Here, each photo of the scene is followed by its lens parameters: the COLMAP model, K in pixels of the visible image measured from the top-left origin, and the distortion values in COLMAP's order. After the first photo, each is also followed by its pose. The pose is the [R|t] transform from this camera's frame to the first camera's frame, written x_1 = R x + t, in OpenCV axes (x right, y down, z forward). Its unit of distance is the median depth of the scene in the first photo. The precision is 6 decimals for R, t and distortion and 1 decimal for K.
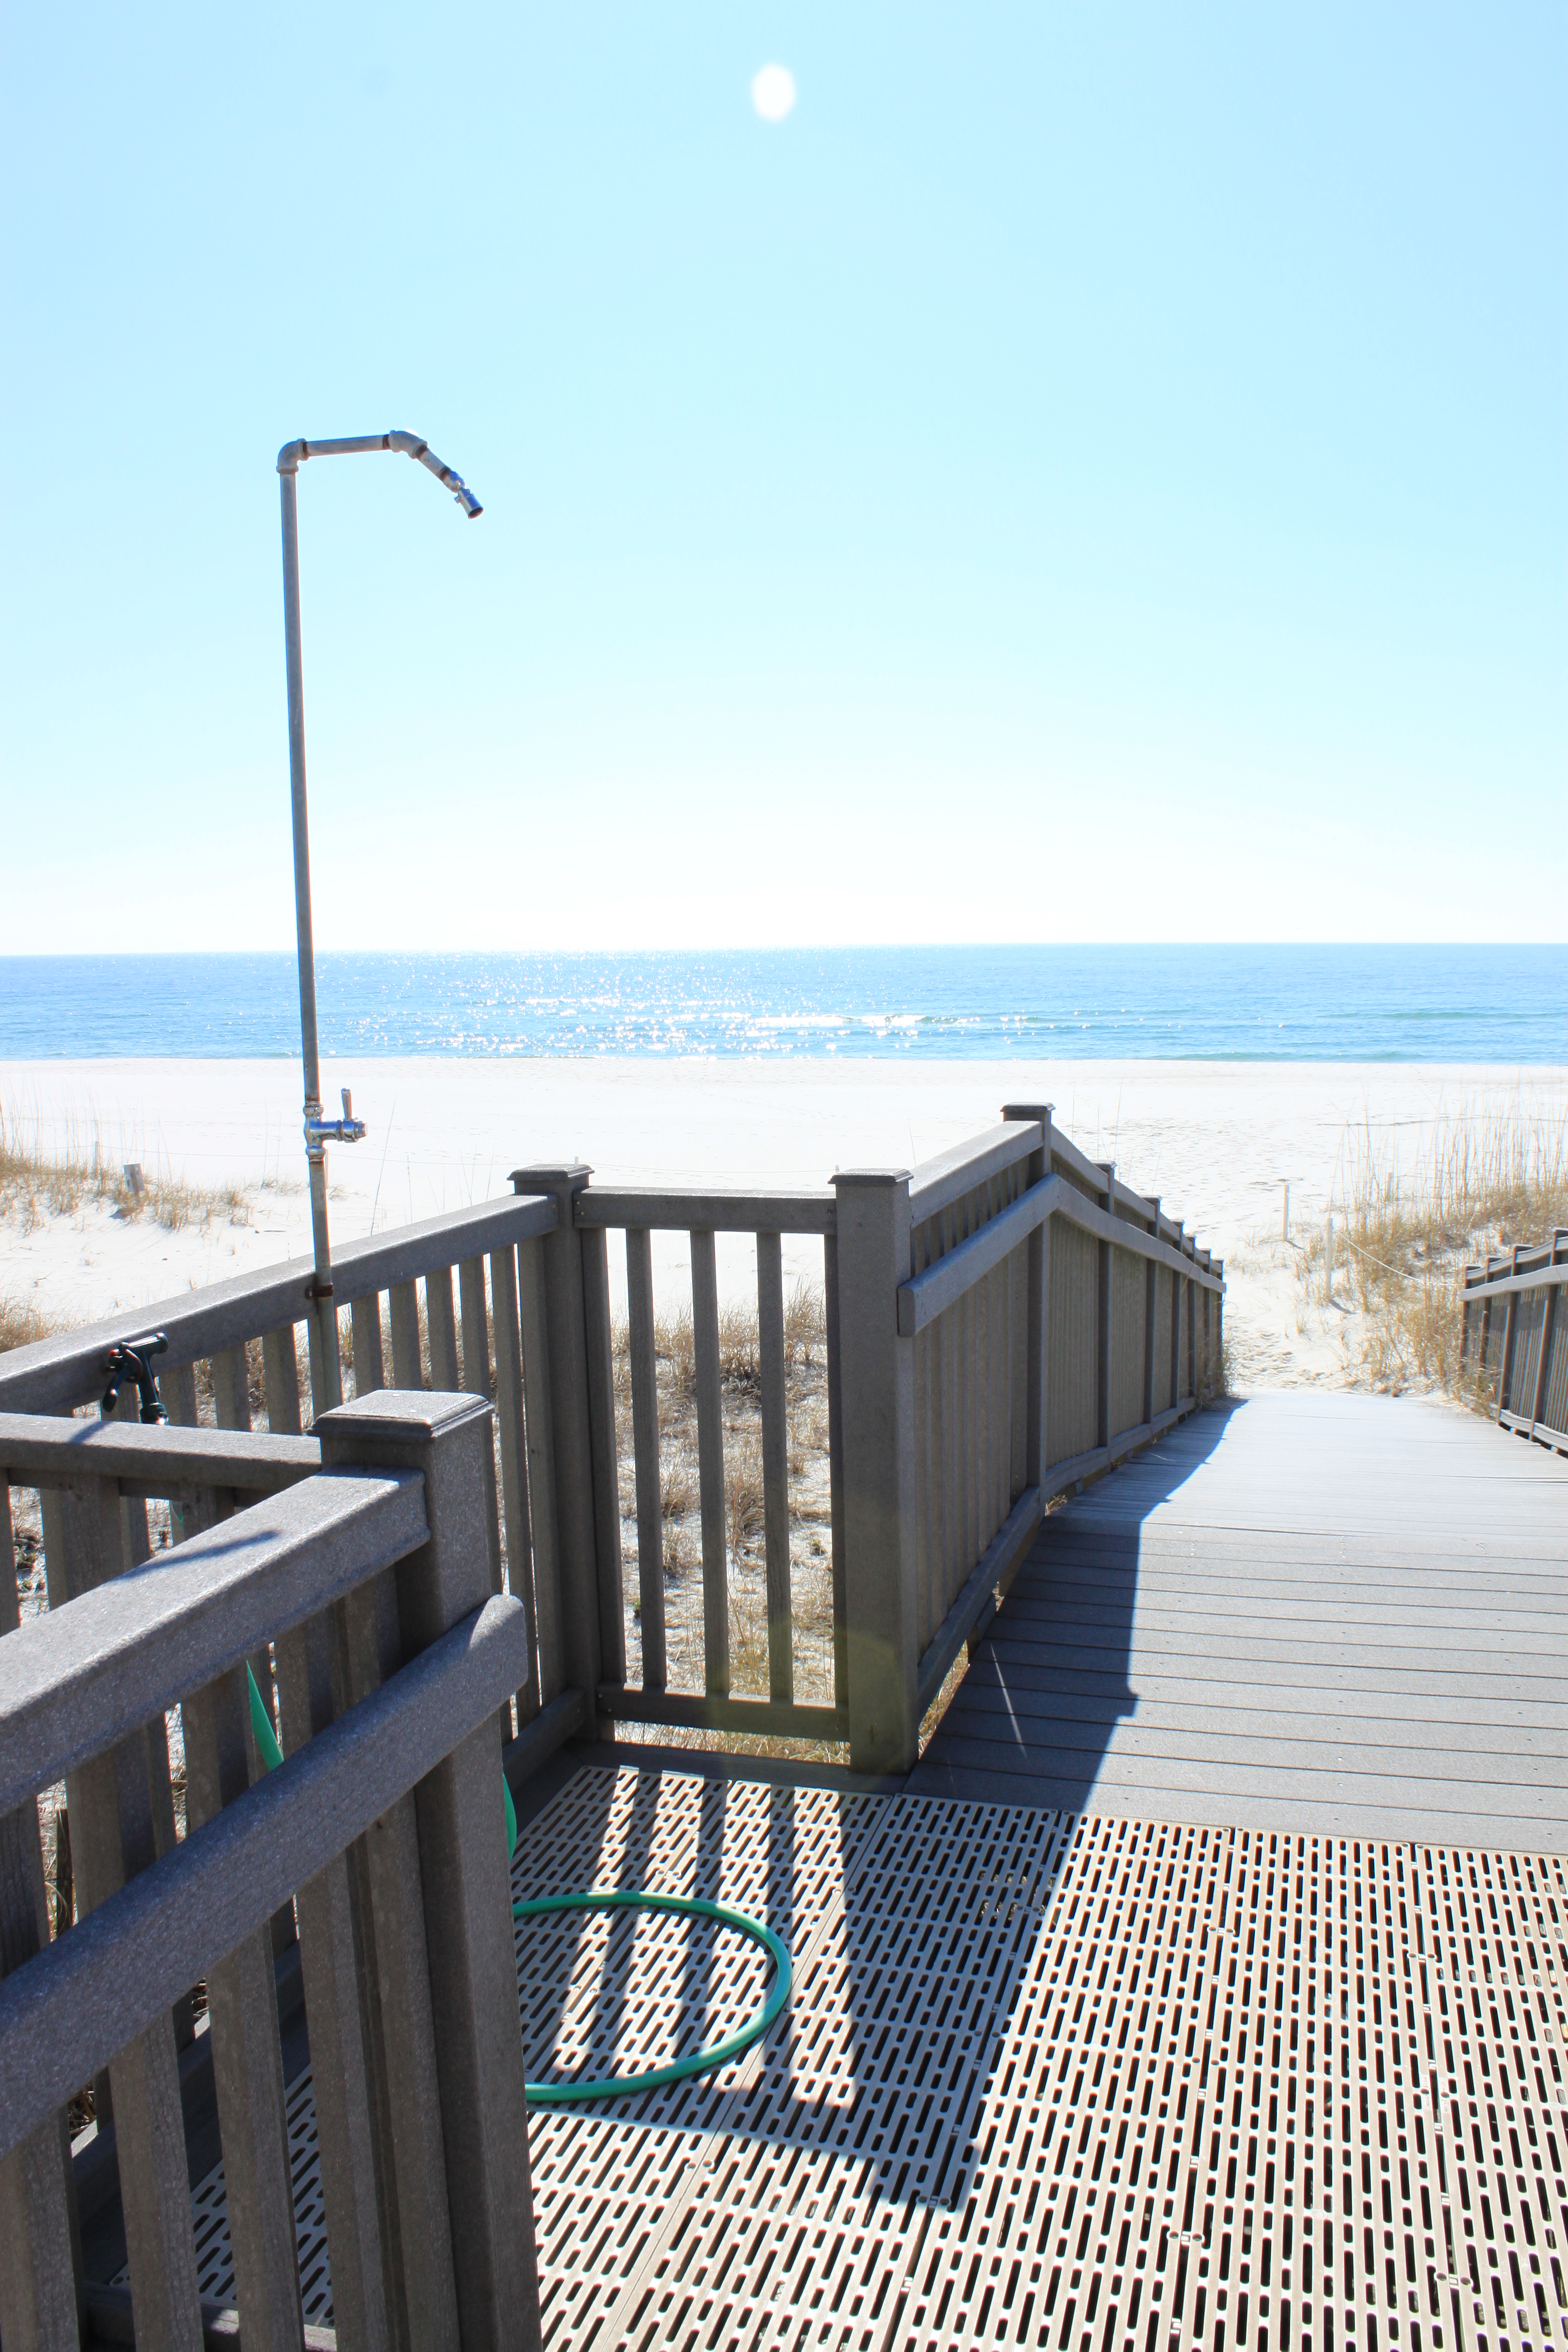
lens RADIAL K [[1956.3, 0, 793.4], [0, 1956.3, 1150.3], [0, 0, 1]] dist [-0.173159, 0.157018]
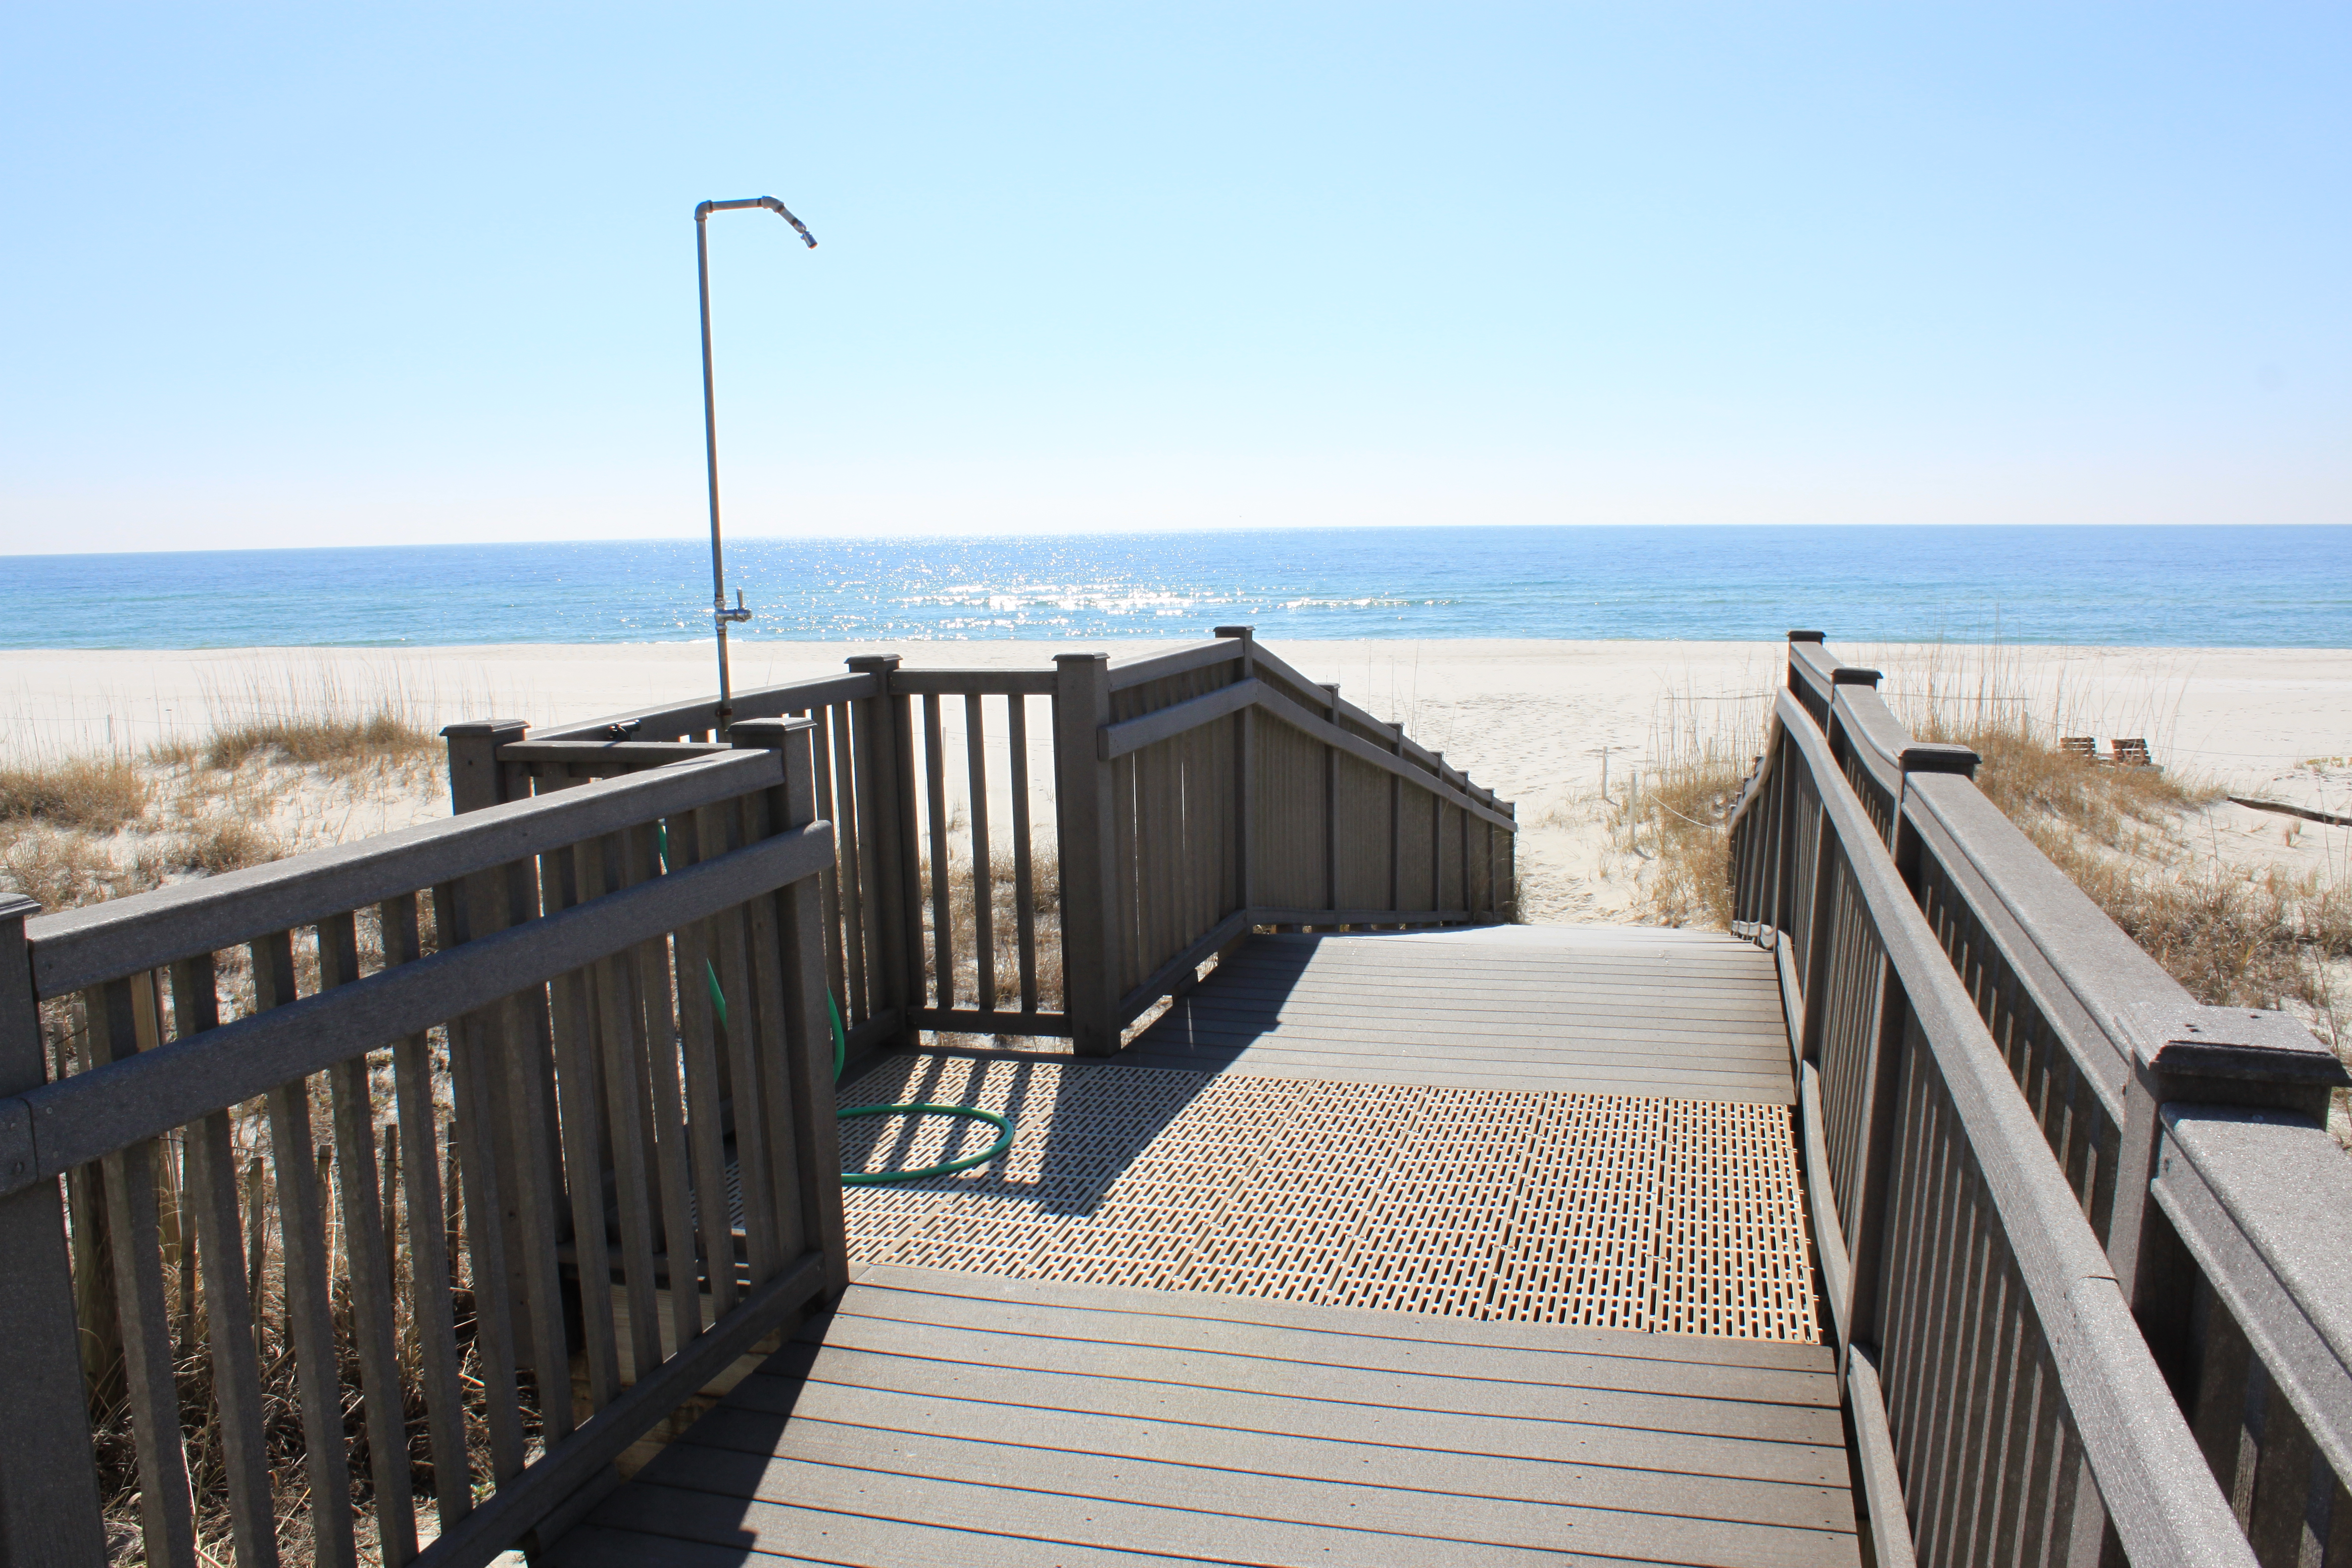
lens RADIAL K [[1956.3, 0, 1168.6], [0, 1956.3, 784.3], [0, 0, 1]] dist [-0.173159, 0.157018]
pose [[0.999984, -0.005358, -0.001895, 0.109514], [0.005404, 0.999671, 0.025057, 0.074573], [0.001760, -0.025067, 0.999684, -0.520517]]
